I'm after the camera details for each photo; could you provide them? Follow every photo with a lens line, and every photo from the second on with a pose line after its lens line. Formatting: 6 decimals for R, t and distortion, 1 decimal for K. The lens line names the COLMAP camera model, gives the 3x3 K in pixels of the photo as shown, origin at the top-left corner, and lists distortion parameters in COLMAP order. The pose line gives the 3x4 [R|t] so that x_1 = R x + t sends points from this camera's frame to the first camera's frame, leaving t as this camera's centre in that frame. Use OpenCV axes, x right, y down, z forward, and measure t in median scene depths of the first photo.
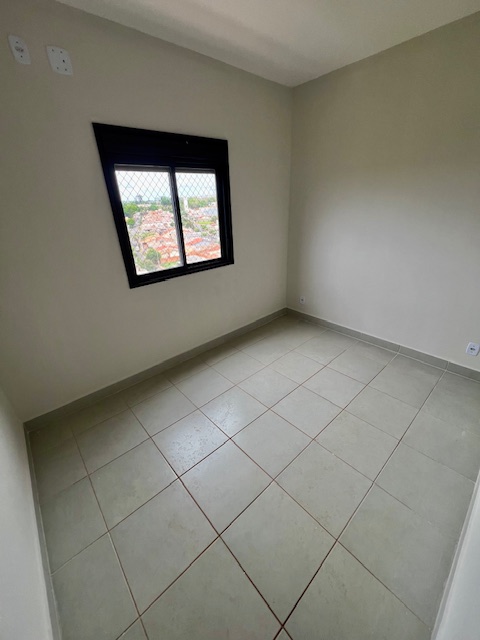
lens RADIAL K [[256.3, 0, 240.0], [0, 256.3, 320.0], [0, 0, 1]] dist [0.000657, 0.000025]
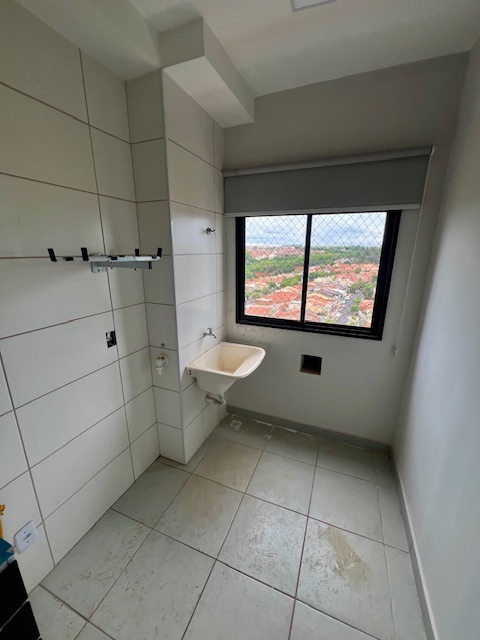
lens RADIAL K [[256.1, 0, 240.0], [0, 256.1, 320.0], [0, 0, 1]] dist [-0.004738, 0.000170]
pose [[0.434177, 0.283428, -0.855079, 0.406756], [-0.402659, 0.910171, 0.097234, -0.217824], [0.805826, 0.302089, 0.509300, 0.427278]]
